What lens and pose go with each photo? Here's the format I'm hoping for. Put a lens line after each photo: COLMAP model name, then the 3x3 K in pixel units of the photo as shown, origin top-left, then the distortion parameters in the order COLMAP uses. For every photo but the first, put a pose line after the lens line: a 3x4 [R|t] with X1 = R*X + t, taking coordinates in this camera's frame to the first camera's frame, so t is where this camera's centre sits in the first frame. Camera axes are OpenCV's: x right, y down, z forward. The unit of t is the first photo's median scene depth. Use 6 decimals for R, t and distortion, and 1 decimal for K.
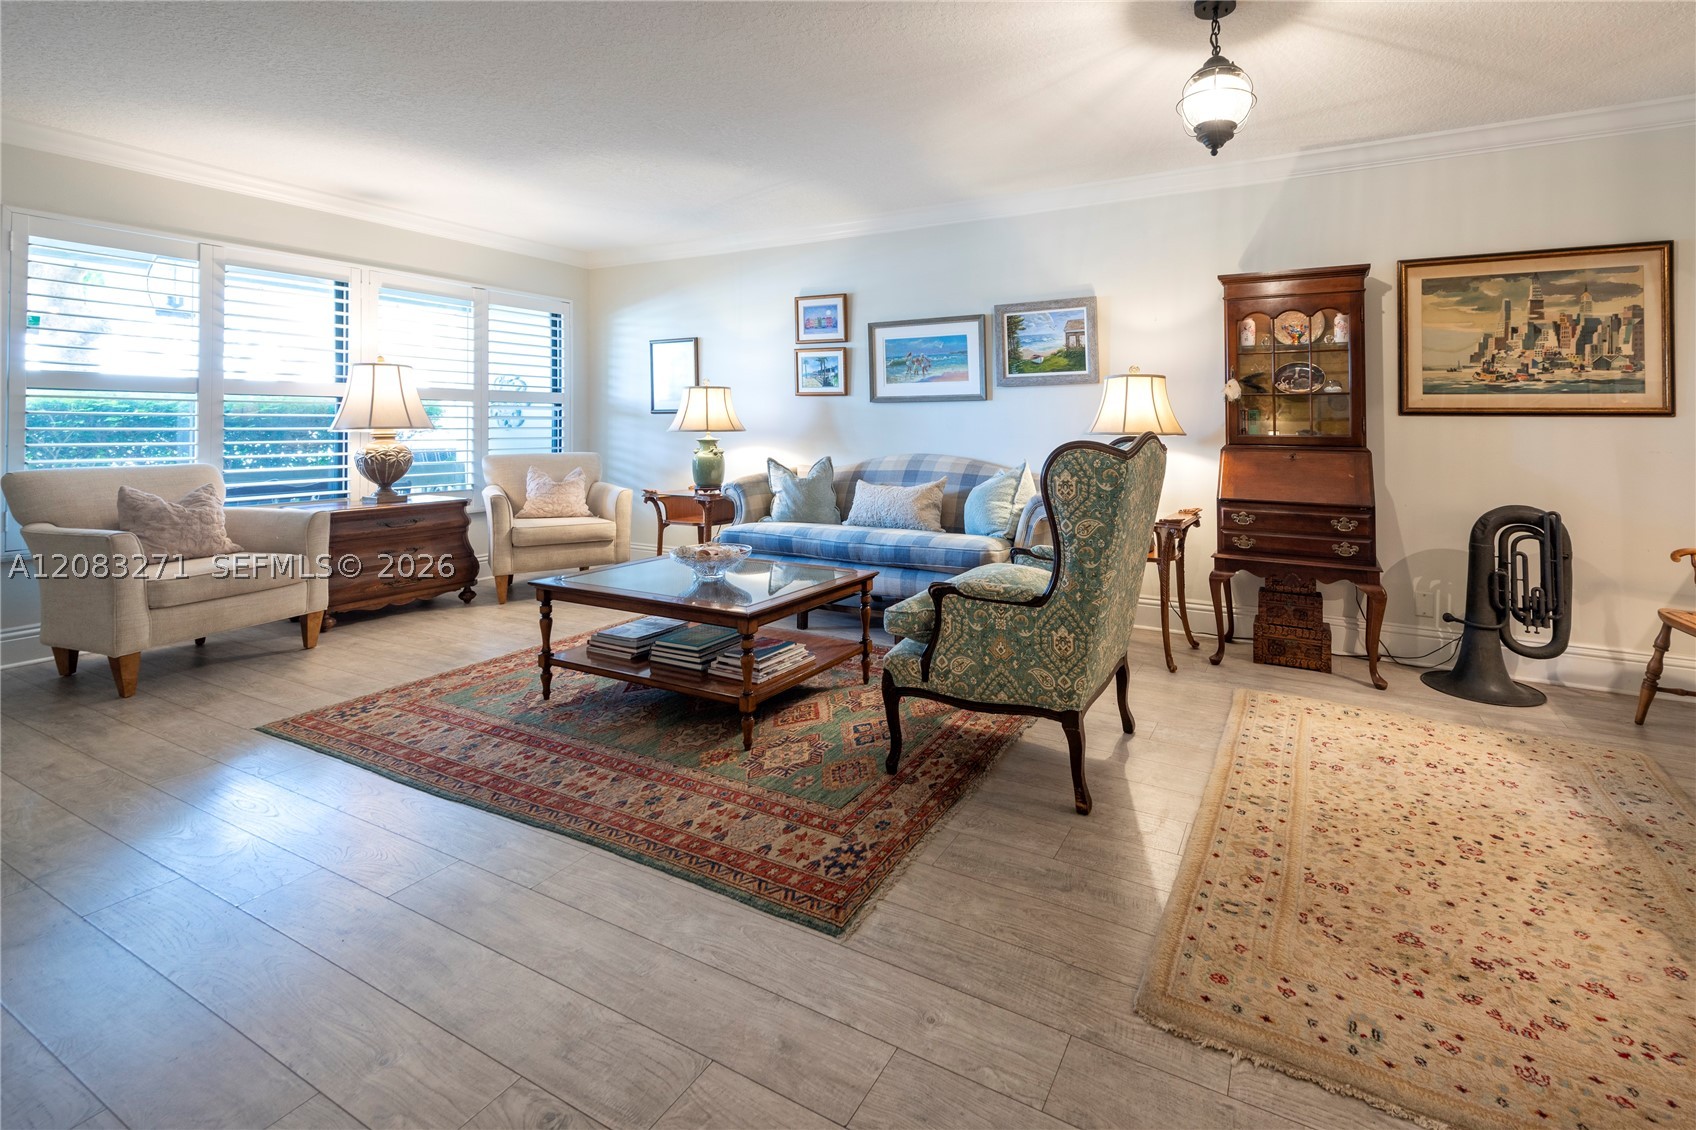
lens RADIAL K [[725.3, 0, 927.1], [0, 725.3, 540.8], [0, 0, 1]] dist [0.003128, -0.000682]
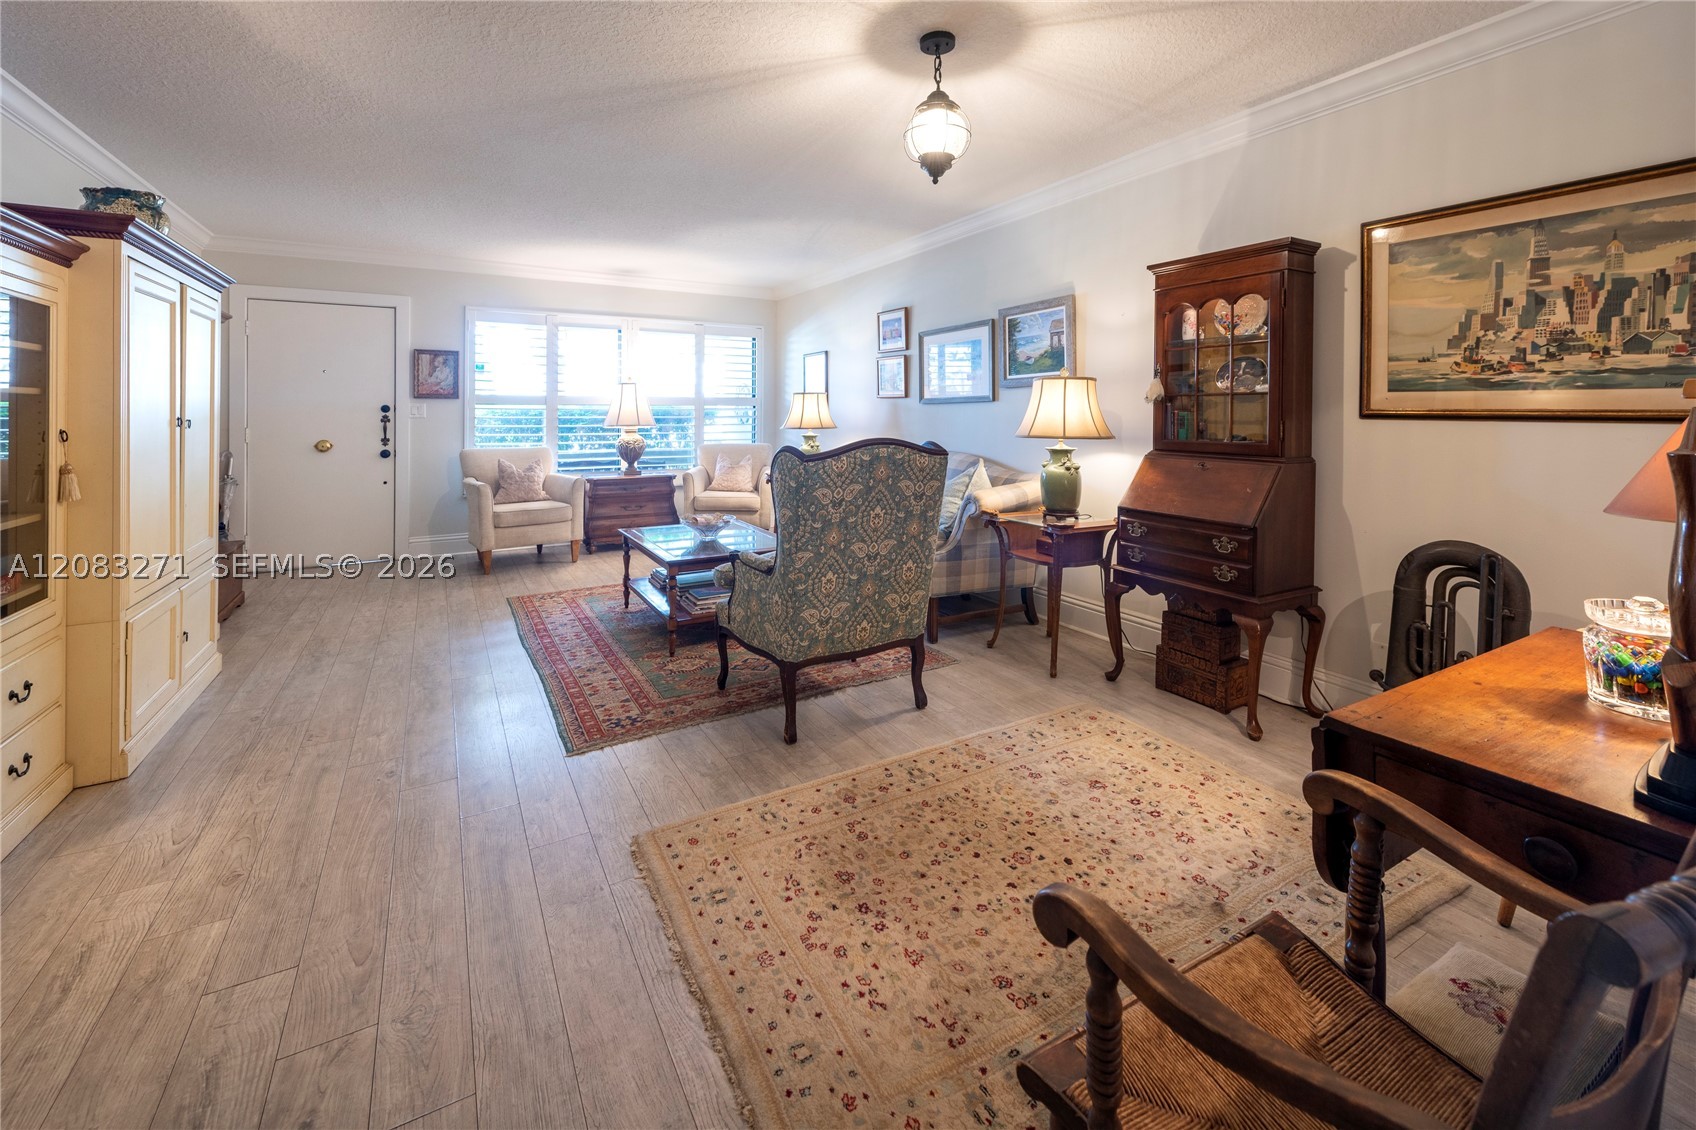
lens RADIAL K [[722.9, 0, 848.0], [0, 722.9, 565.0], [0, 0, 1]] dist [-0.001960, -0.000381]
pose [[0.817034, 0.113393, -0.565330, 0.645301], [-0.085475, 0.993458, 0.075734, -0.023683], [0.570219, -0.013556, 0.821381, 0.021082]]
